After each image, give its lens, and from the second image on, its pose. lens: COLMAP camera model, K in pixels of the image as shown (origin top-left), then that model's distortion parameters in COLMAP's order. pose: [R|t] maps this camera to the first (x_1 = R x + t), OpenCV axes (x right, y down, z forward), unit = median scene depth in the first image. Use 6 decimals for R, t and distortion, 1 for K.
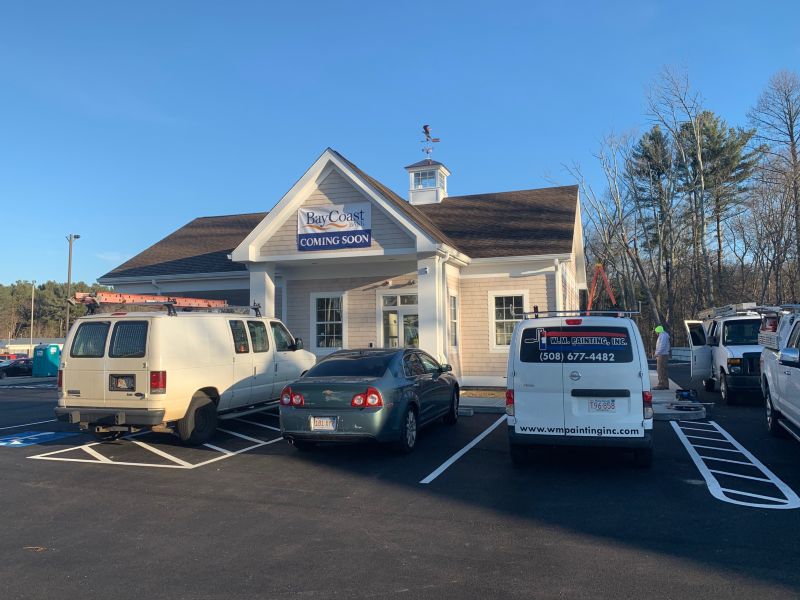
lens RADIAL K [[612.7, 0, 400.0], [0, 612.7, 300.0], [0, 0, 1]] dist [0.100116, -0.163409]
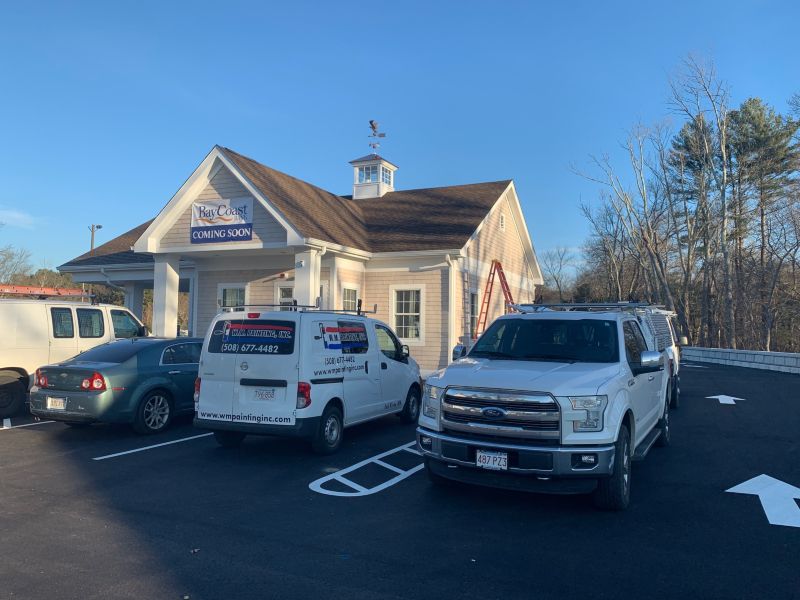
lens RADIAL K [[612.7, 0, 400.0], [0, 612.7, 300.0], [0, 0, 1]] dist [0.100116, -0.163409]
pose [[0.992930, 0.021293, -0.116774, 0.319612], [-0.019696, 0.999696, 0.014811, -0.005580], [0.117054, -0.012407, 0.993048, -0.009732]]
